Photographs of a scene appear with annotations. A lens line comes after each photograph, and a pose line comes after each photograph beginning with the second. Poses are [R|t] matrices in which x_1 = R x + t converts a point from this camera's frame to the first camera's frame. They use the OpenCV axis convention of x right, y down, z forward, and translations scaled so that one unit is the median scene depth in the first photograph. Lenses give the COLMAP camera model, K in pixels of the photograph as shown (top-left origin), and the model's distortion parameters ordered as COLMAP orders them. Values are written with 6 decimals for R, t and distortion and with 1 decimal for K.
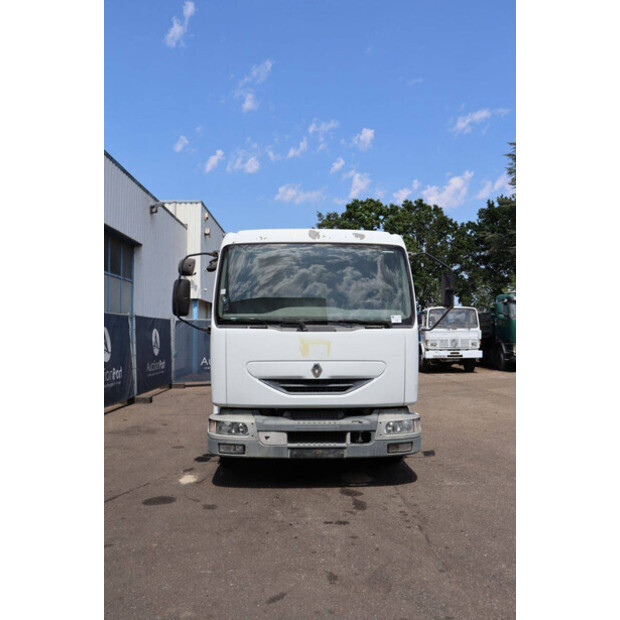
lens RADIAL K [[576.2, 0, 310.0], [0, 576.2, 310.0], [0, 0, 1]] dist [-0.165883, 0.212583]
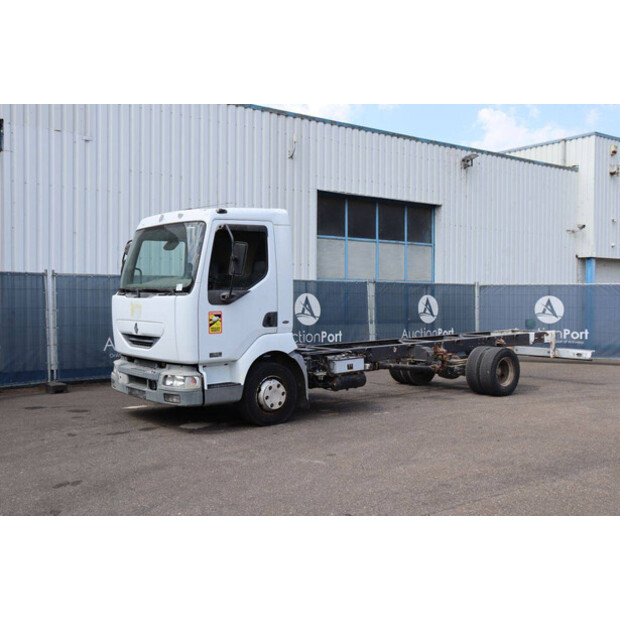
lens RADIAL K [[695.5, 0, 303.6], [0, 695.5, 311.1], [0, 0, 1]] dist [-0.032131, -0.007145]
pose [[0.585311, 0.022189, -0.810505, 1.459587], [0.024821, 0.998667, 0.045265, 0.006590], [0.810429, -0.046612, 0.583980, 0.400523]]
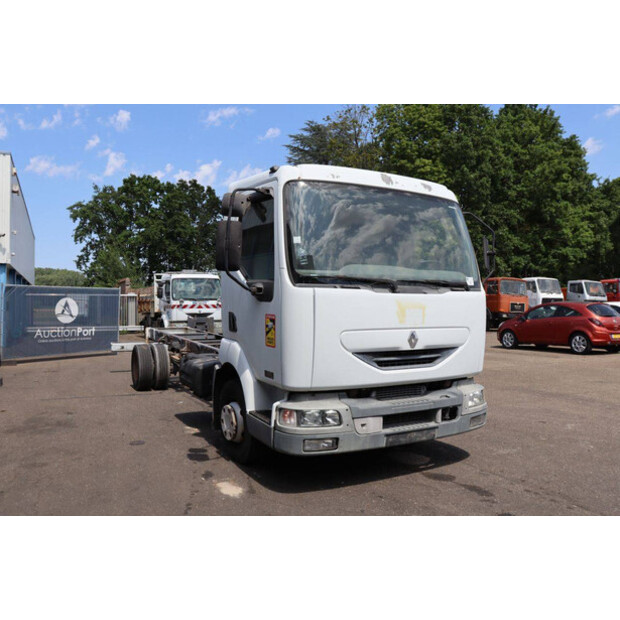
lens RADIAL K [[521.7, 0, 310.0], [0, 521.7, 310.0], [0, 0, 1]] dist [-0.176674, 0.172294]
pose [[0.899647, -0.001252, 0.436617, -0.449844], [-0.020651, 0.998755, 0.045416, 0.030036], [-0.436130, -0.049875, 0.898500, 0.383462]]
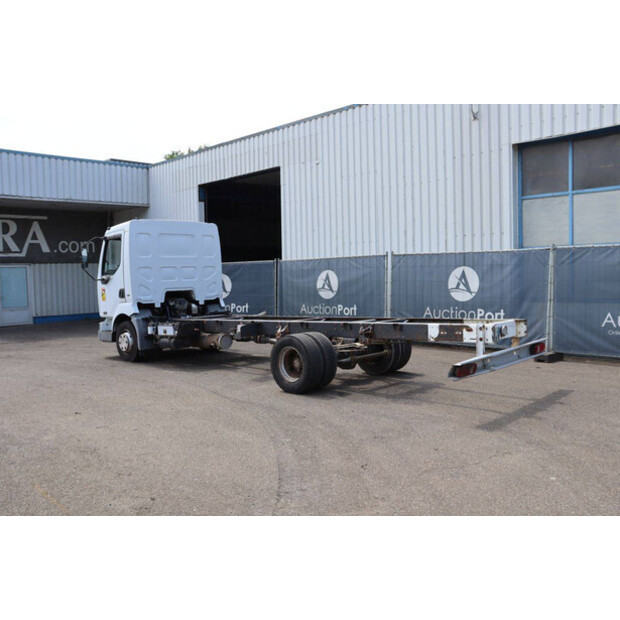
lens RADIAL K [[576.2, 0, 310.0], [0, 576.2, 310.0], [0, 0, 1]] dist [-0.165883, 0.212583]
pose [[-0.716444, 0.062151, -0.694871, 1.078196], [0.053749, 0.997981, 0.033844, 0.117501], [0.695571, -0.013101, -0.718338, 3.080322]]
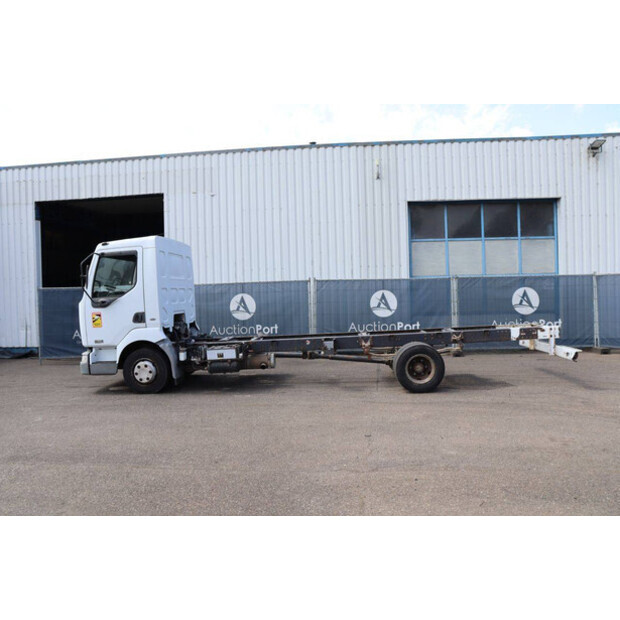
lens RADIAL K [[502.3, 0, 310.0], [0, 502.3, 310.0], [0, 0, 1]] dist [-0.172364, 0.152973]
pose [[-0.100326, 0.038760, -0.994199, 1.612676], [0.066203, 0.997286, 0.032200, 0.055229], [0.992750, -0.062589, -0.102619, 1.897972]]
